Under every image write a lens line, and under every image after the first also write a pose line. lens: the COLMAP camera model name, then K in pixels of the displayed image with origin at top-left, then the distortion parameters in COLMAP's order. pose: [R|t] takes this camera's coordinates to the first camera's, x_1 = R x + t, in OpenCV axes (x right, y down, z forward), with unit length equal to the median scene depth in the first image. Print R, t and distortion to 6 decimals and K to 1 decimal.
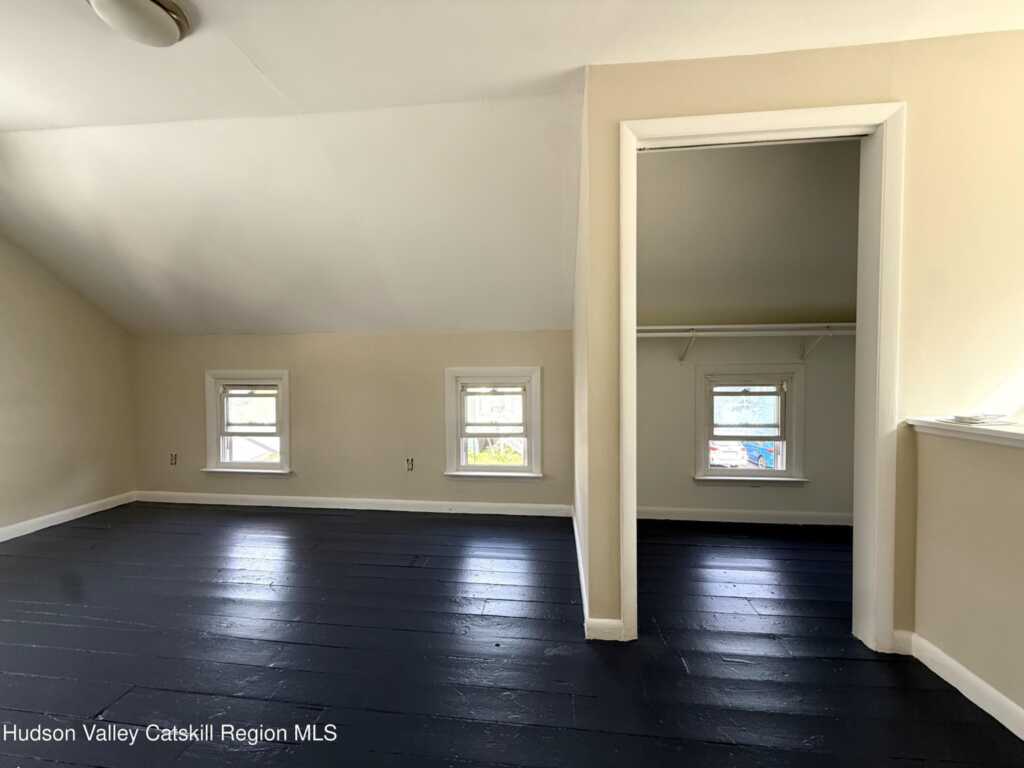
lens RADIAL K [[358.9, 0, 512.0], [0, 358.9, 384.0], [0, 0, 1]] dist [-0.001476, -0.000077]
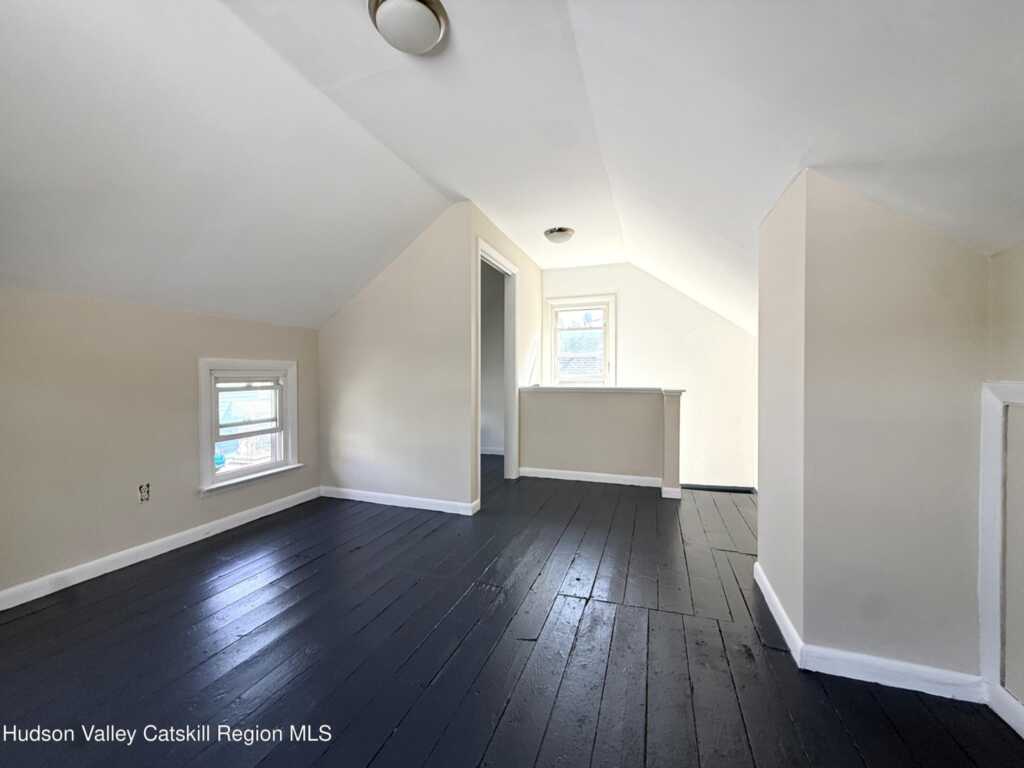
lens RADIAL K [[412.3, 0, 512.0], [0, 412.3, 384.0], [0, 0, 1]] dist [-0.000374, -0.000012]
pose [[0.241708, -0.020616, 0.970130, -0.893420], [0.013704, 0.999747, 0.017831, 0.006272], [-0.970252, 0.008984, 0.241929, 0.103747]]
